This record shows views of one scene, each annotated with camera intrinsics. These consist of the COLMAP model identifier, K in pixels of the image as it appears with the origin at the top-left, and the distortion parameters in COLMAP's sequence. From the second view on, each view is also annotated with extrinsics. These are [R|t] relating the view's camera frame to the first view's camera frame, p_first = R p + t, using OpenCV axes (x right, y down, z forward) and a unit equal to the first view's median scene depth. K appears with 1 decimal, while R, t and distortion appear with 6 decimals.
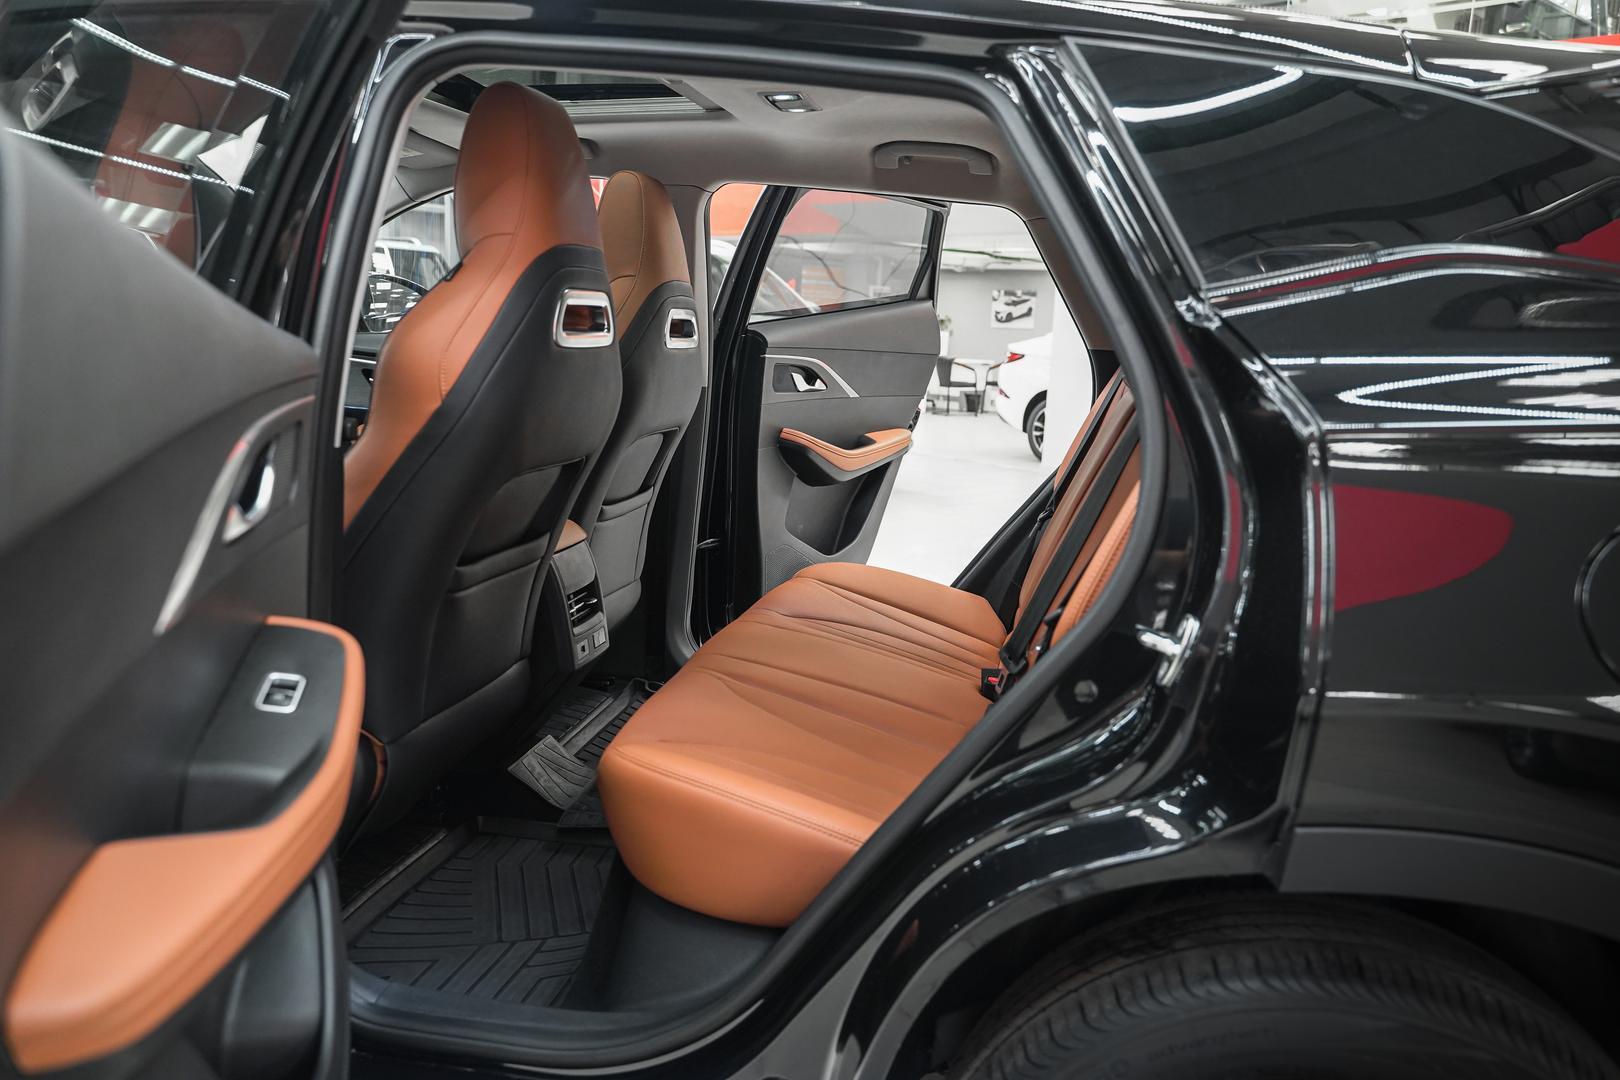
lens RADIAL K [[1289.7, 0, 810.0], [0, 1289.7, 540.0], [0, 0, 1]] dist [-0.007591, 0.002005]
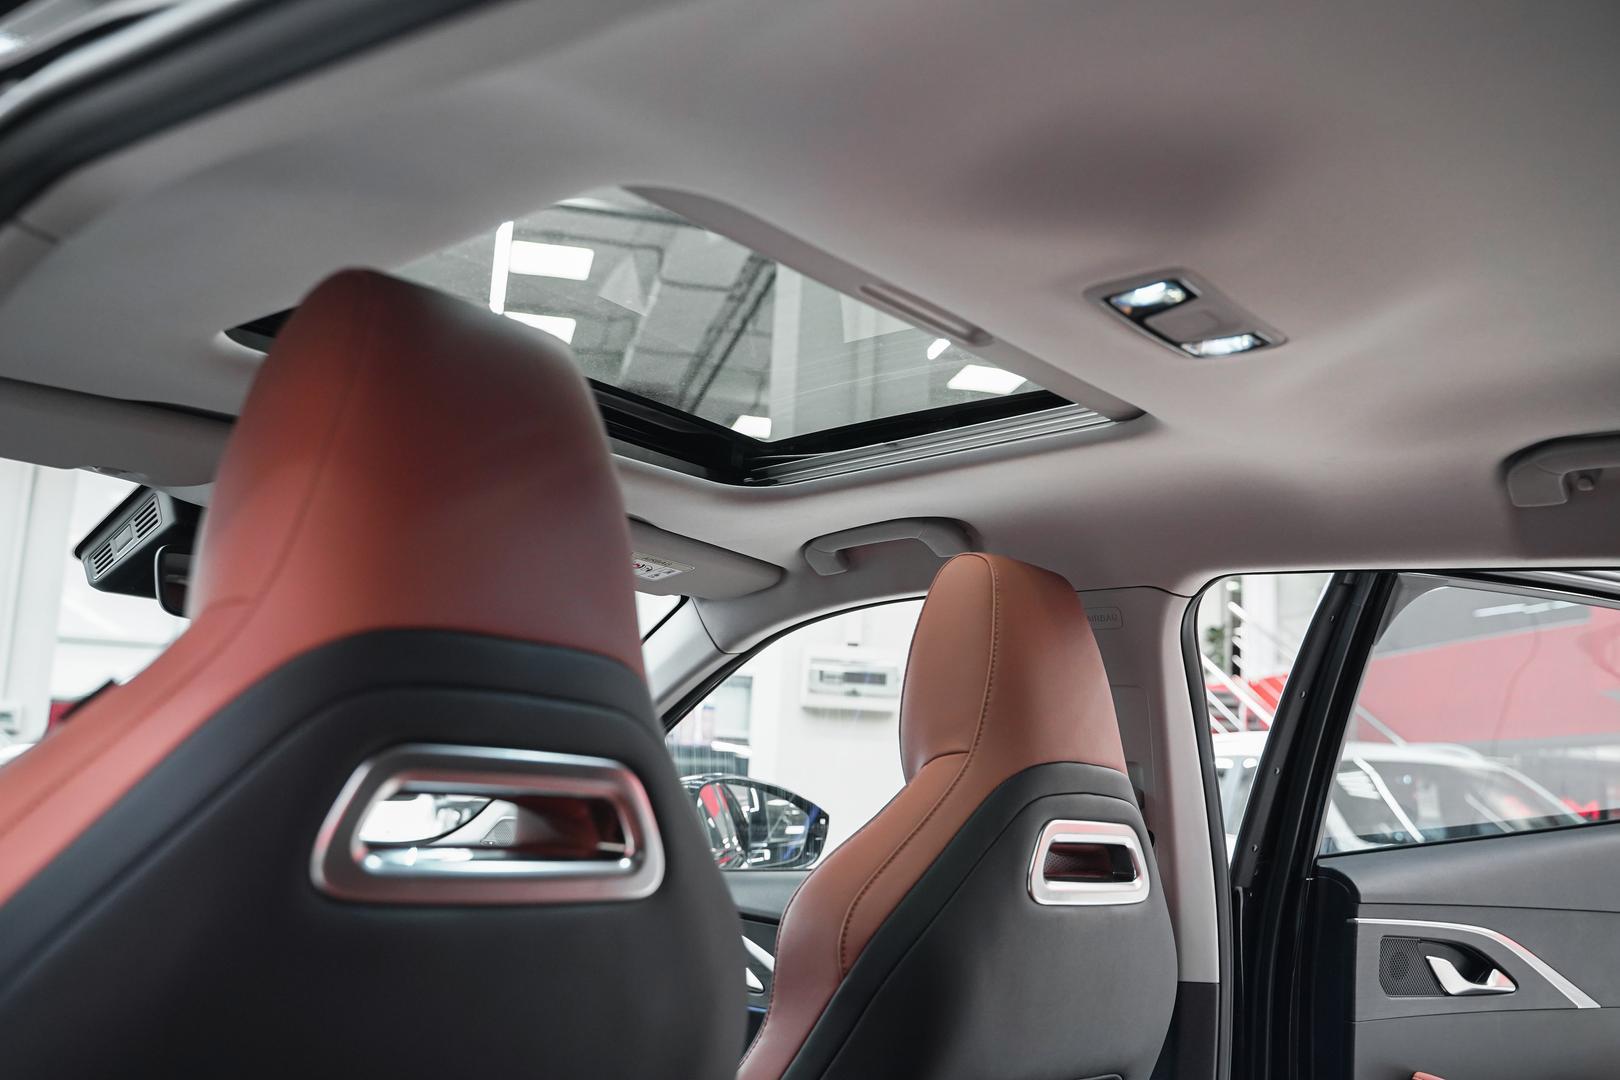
lens RADIAL K [[1550.7, 0, 810.0], [0, 1550.7, 540.0], [0, 0, 1]] dist [-0.003746, 0.020412]
pose [[0.885499, -0.091100, -0.455623, 0.064838], [-0.080273, 0.935852, -0.343129, -0.057792], [0.457654, 0.340414, 0.821383, 0.360904]]
